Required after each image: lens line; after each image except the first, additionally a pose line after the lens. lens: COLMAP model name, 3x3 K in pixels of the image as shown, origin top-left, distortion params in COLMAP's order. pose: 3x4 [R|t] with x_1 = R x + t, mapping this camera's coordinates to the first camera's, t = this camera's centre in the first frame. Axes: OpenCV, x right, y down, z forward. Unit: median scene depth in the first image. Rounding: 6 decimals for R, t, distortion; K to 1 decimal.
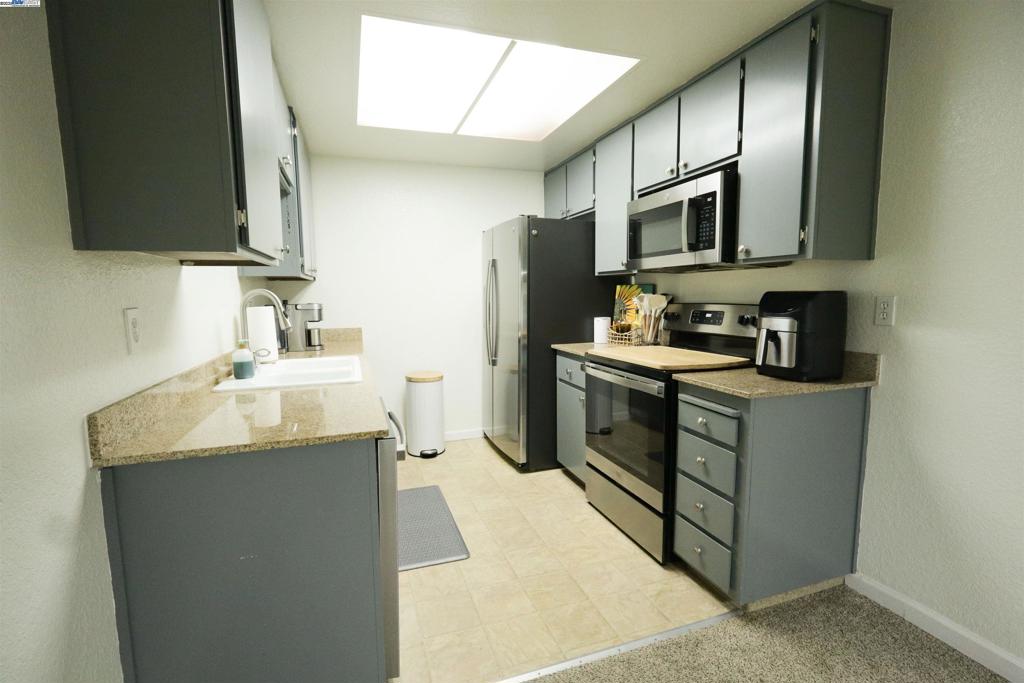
lens RADIAL K [[473.3, 0, 512.0], [0, 473.3, 341.5], [0, 0, 1]] dist [-0.001175, -0.000292]
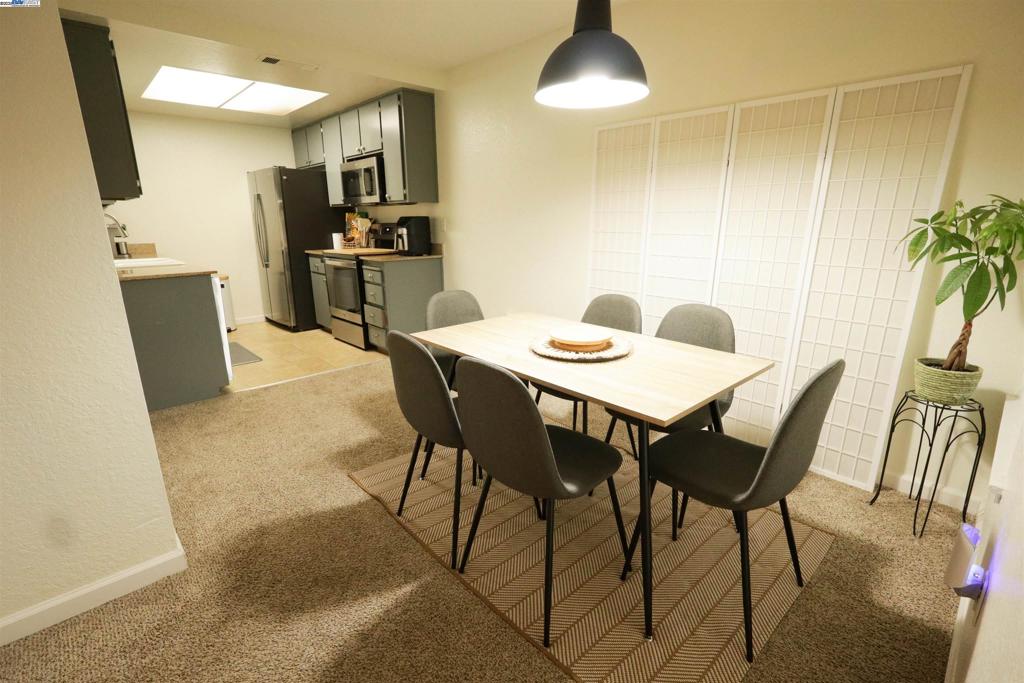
lens RADIAL K [[473.3, 0, 512.0], [0, 473.3, 341.5], [0, 0, 1]] dist [-0.001175, -0.000292]
pose [[0.910033, -0.098311, 0.402709, 0.053380], [0.038378, 0.987279, 0.154294, 0.104978], [-0.412755, -0.124957, 0.902230, -0.898811]]
